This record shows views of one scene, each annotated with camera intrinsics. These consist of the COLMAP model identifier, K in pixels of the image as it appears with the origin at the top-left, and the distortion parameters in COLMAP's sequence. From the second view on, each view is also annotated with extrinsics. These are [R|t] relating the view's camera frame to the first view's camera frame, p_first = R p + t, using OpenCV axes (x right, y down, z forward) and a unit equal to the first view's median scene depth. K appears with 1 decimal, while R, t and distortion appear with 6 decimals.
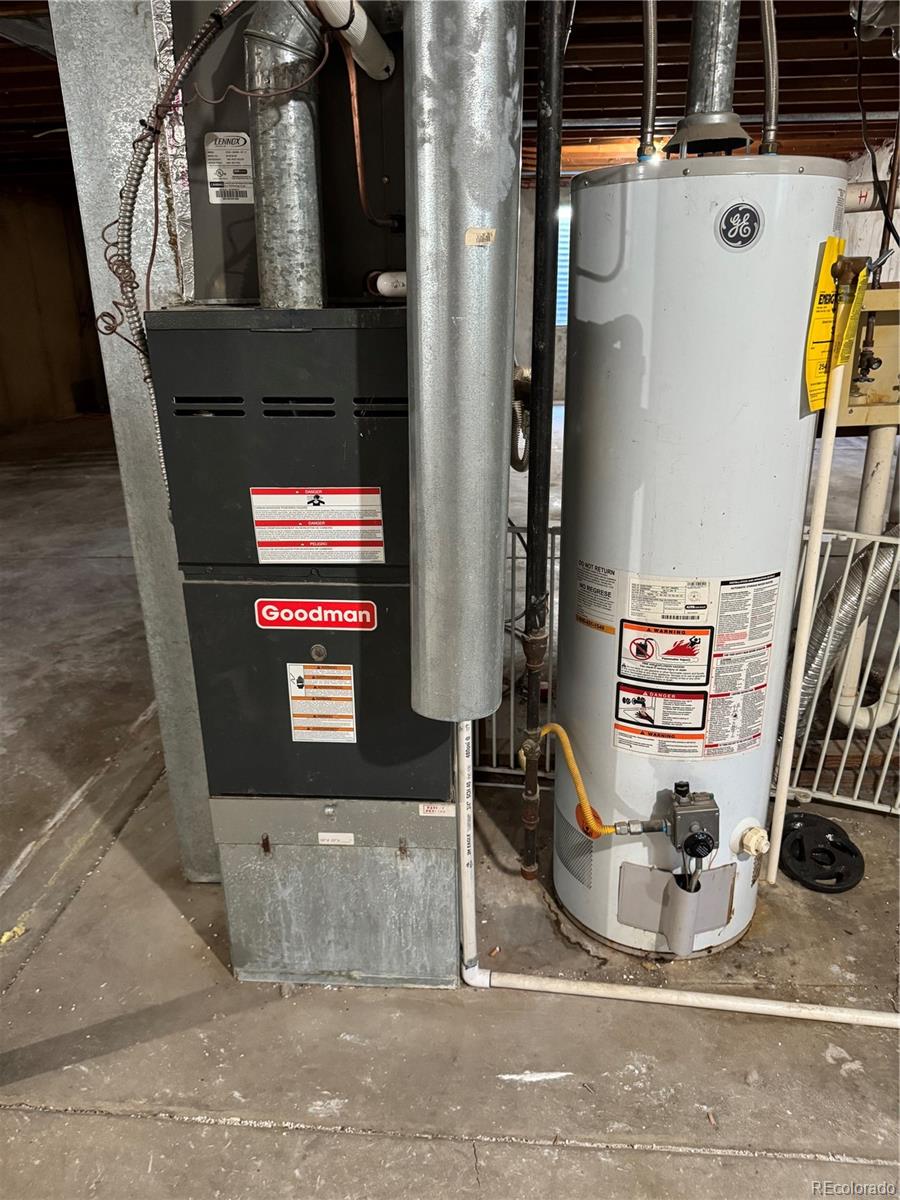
lens RADIAL K [[854.9, 0, 446.5], [0, 854.9, 601.9], [0, 0, 1]] dist [0.049933, -0.001742]
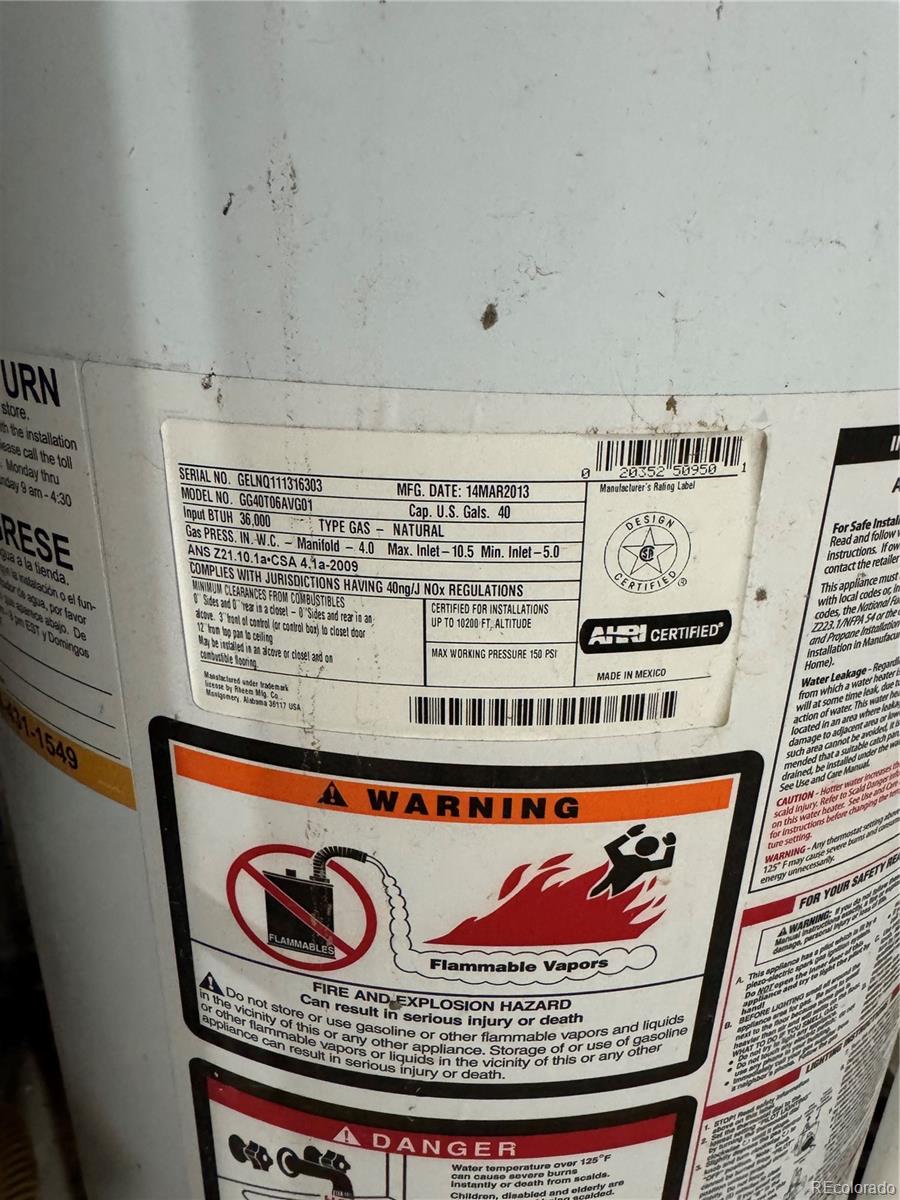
lens RADIAL K [[854.9, 0, 452.0], [0, 854.9, 599.6], [0, 0, 1]] dist [0.049933, -0.001742]
pose [[0.977414, -0.040639, 0.207390, 0.227621], [0.028044, 0.997599, 0.063315, -0.008143], [-0.209465, -0.056069, 0.976207, 0.860286]]
